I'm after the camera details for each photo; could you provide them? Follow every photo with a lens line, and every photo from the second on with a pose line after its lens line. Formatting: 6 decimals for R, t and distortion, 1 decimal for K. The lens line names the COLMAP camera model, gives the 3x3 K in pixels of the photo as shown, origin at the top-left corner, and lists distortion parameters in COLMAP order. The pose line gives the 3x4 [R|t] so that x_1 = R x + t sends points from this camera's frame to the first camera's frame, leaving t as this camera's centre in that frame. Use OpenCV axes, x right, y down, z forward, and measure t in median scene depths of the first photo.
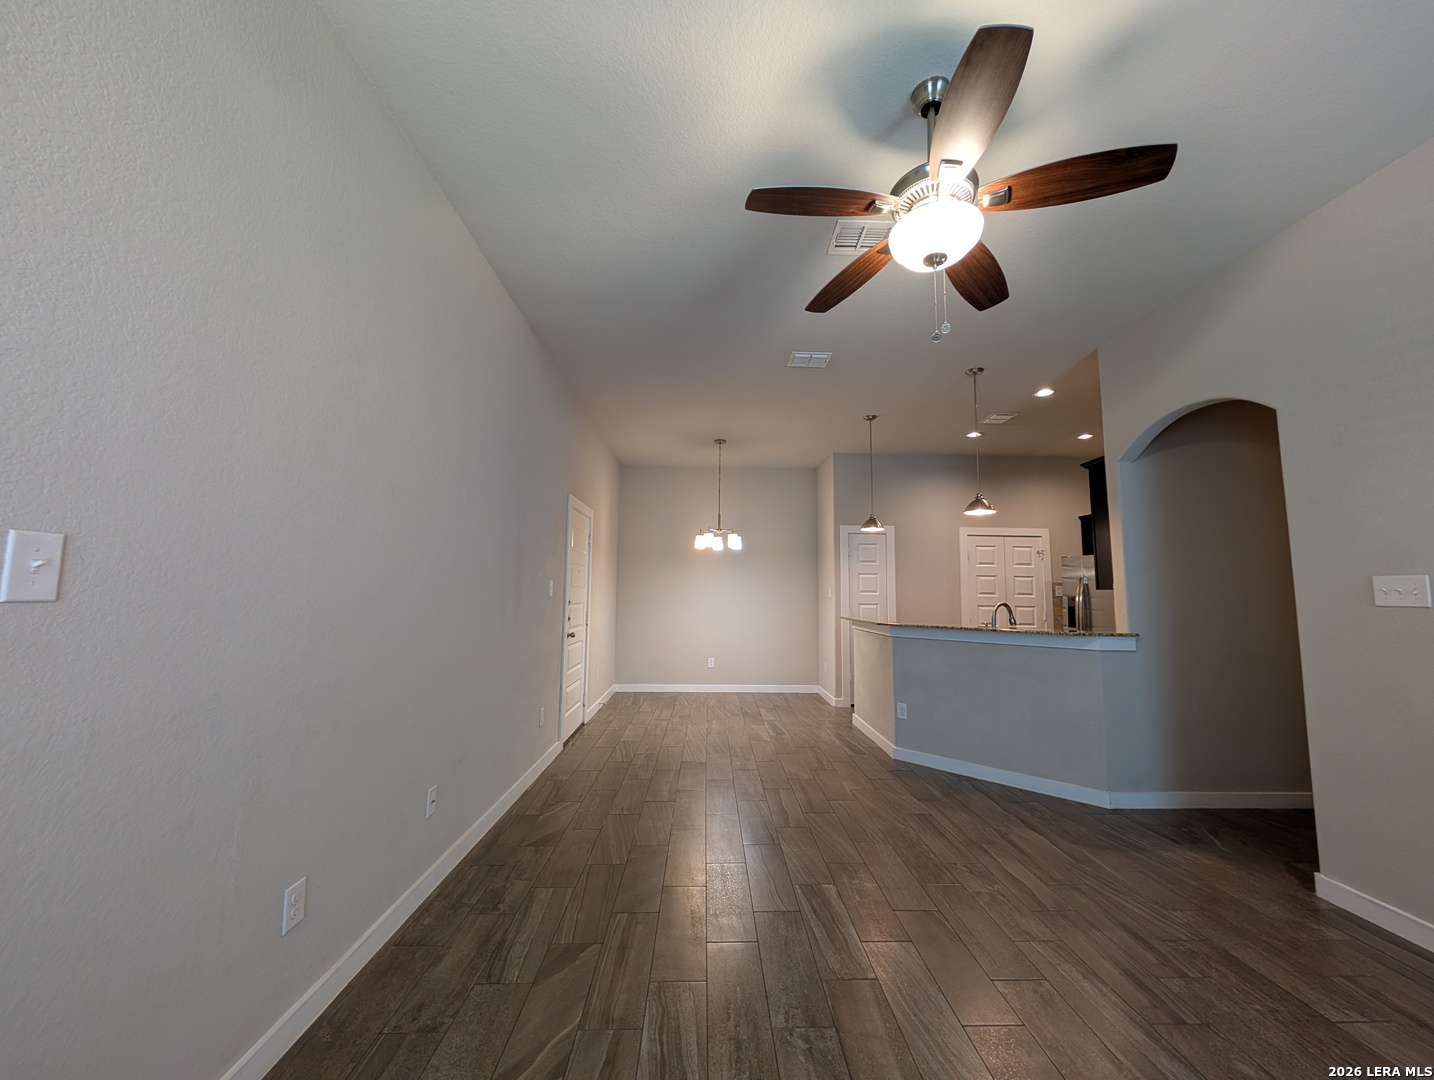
lens RADIAL K [[545.2, 0, 719.4], [0, 545.2, 542.5], [0, 0, 1]] dist [0.000398, 0.000322]
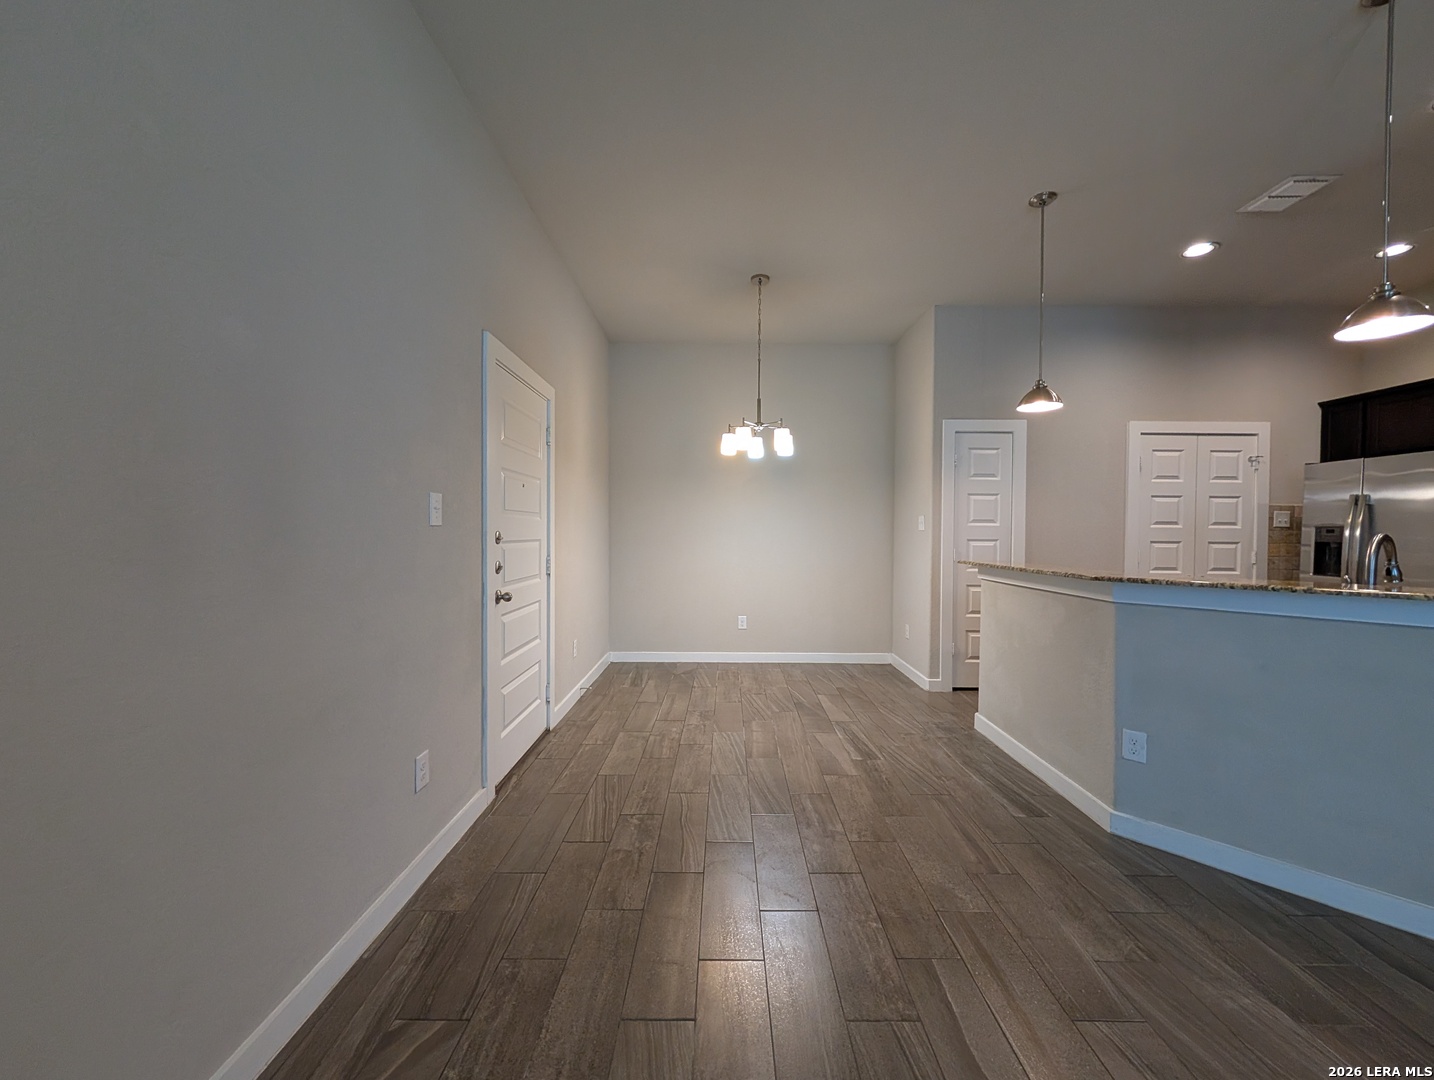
lens RADIAL K [[545.2, 0, 718.8], [0, 545.2, 542.2], [0, 0, 1]] dist [0.000398, 0.000322]
pose [[0.999492, -0.004443, -0.031554, -0.036101], [0.007969, 0.993619, 0.112506, 0.054074], [0.030853, -0.112701, 0.993150, 0.468432]]
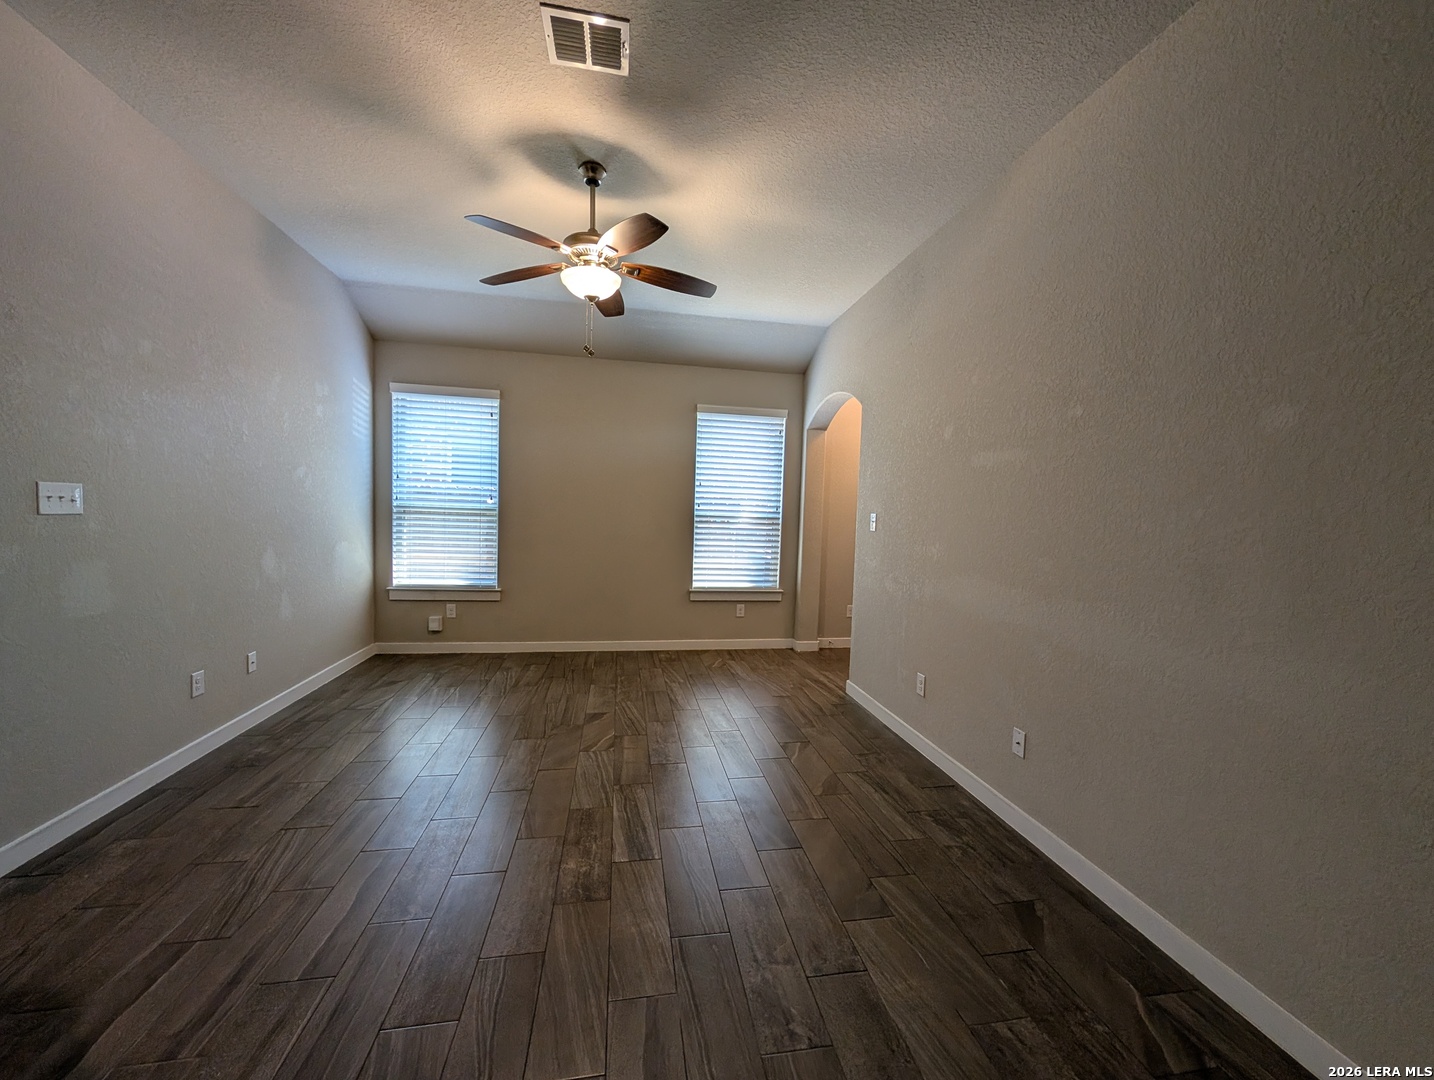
lens RADIAL K [[545.2, 0, 718.7], [0, 545.2, 542.7], [0, 0, 1]] dist [0.000398, 0.000322]
pose [[-0.988027, -0.034670, -0.150332, 0.101108], [-0.029392, 0.998876, -0.037191, 0.079066], [0.151452, -0.032327, -0.987936, 0.997144]]
